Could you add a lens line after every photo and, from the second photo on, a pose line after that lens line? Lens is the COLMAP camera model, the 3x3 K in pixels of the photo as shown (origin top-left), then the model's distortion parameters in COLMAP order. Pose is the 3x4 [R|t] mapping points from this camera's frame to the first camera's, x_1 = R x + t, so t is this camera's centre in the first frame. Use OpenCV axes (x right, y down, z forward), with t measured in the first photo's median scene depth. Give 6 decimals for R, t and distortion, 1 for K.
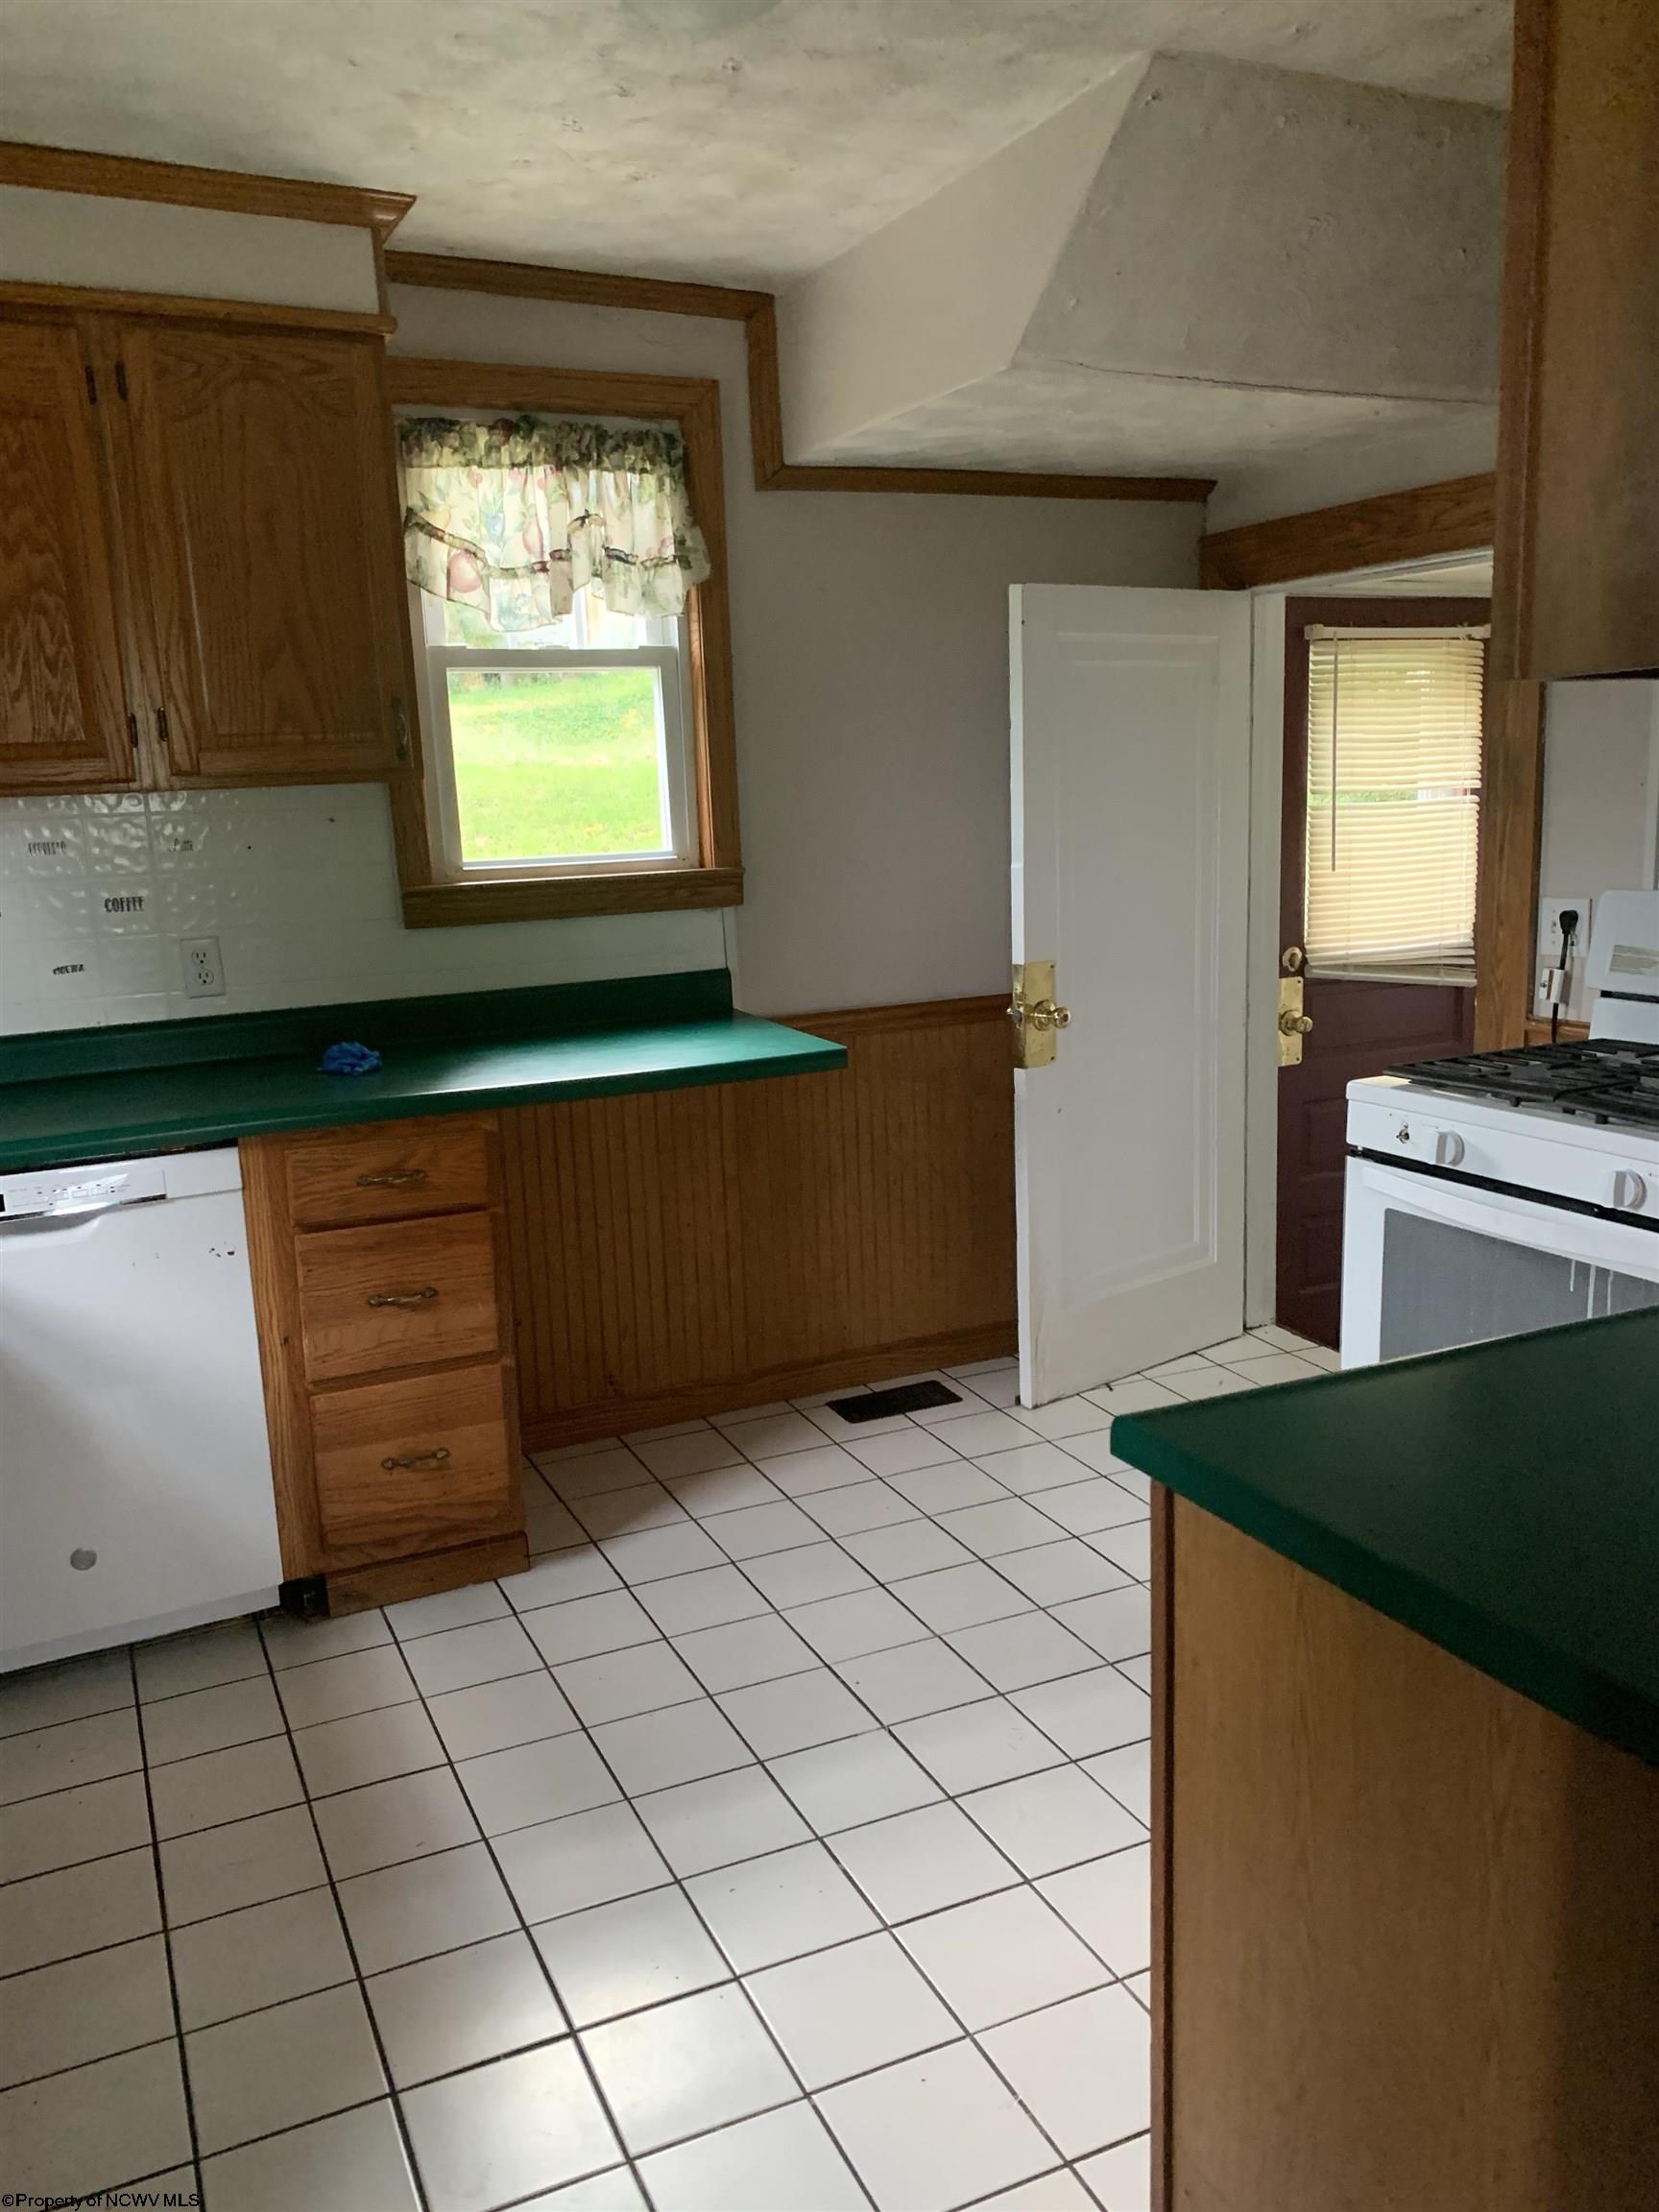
lens RADIAL K [[1727.2, 0, 818.0], [0, 1727.2, 1114.2], [0, 0, 1]] dist [0.056002, -0.053156]
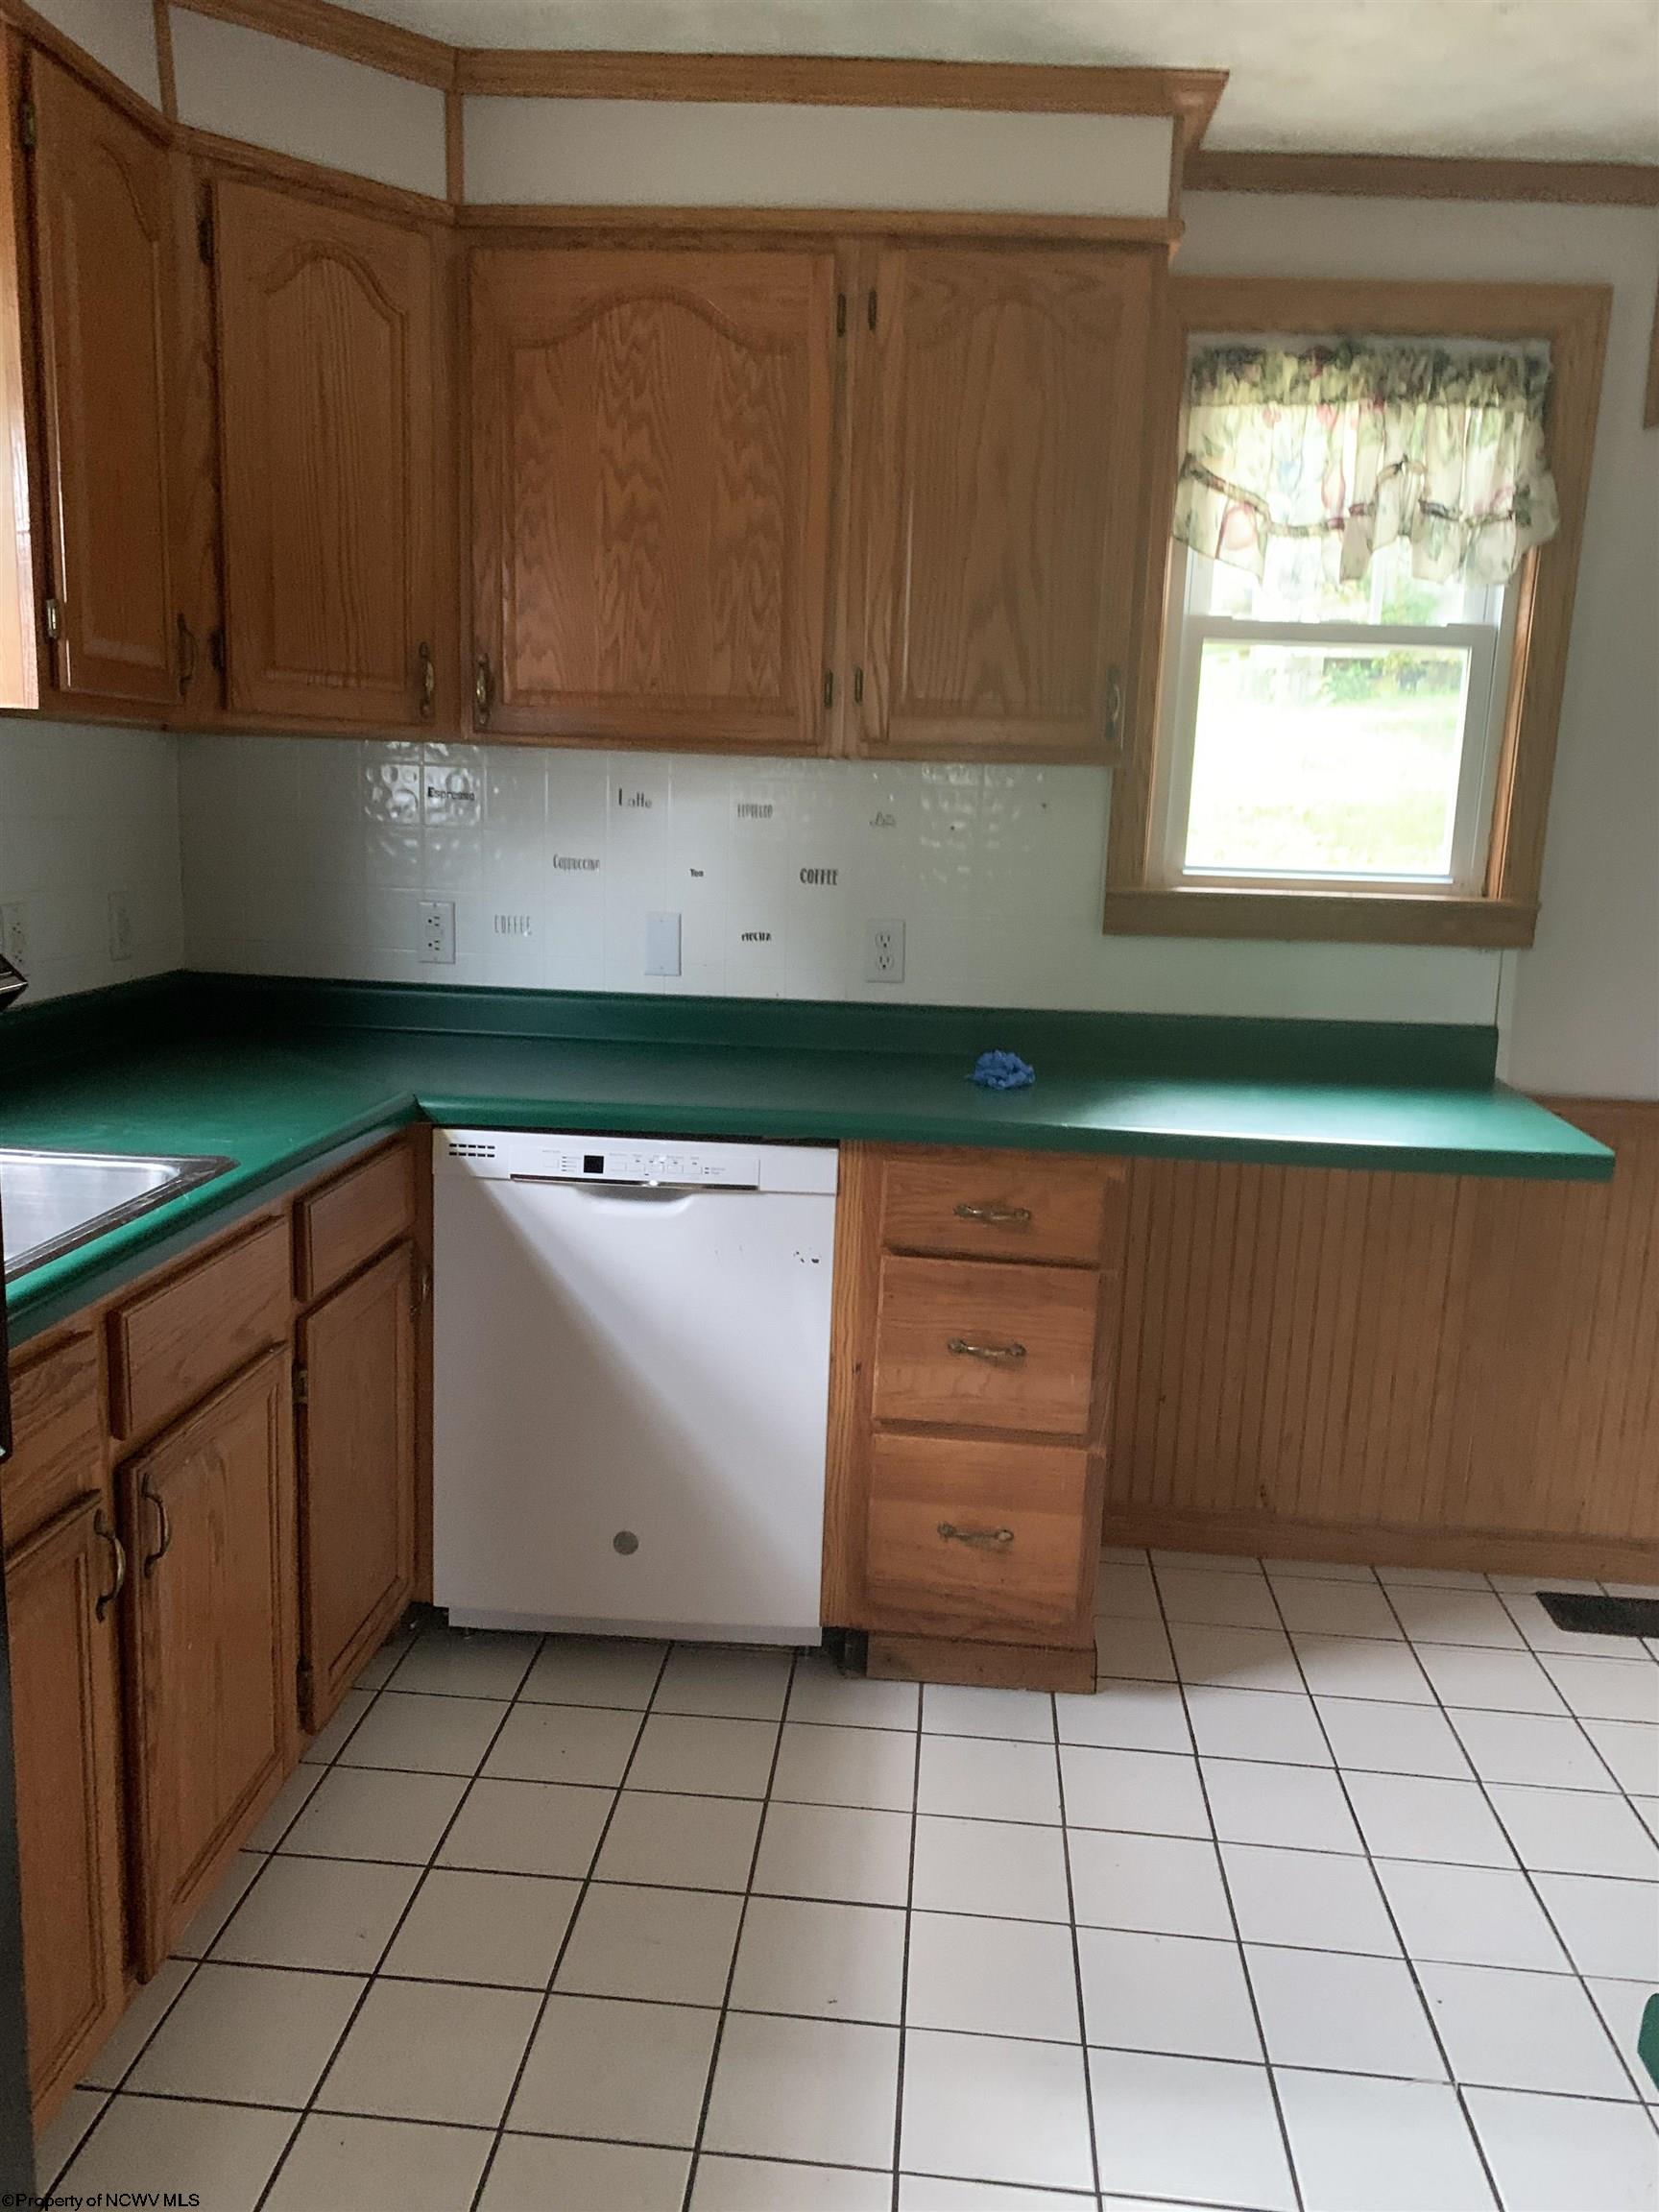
lens RADIAL K [[1727.2, 0, 840.9], [0, 1727.2, 1120.0], [0, 0, 1]] dist [0.056002, -0.053156]
pose [[0.871514, 0.163900, -0.462168, 0.075086], [-0.165774, 0.985474, 0.036879, -0.026380], [0.461499, 0.044475, 0.886025, 0.179165]]
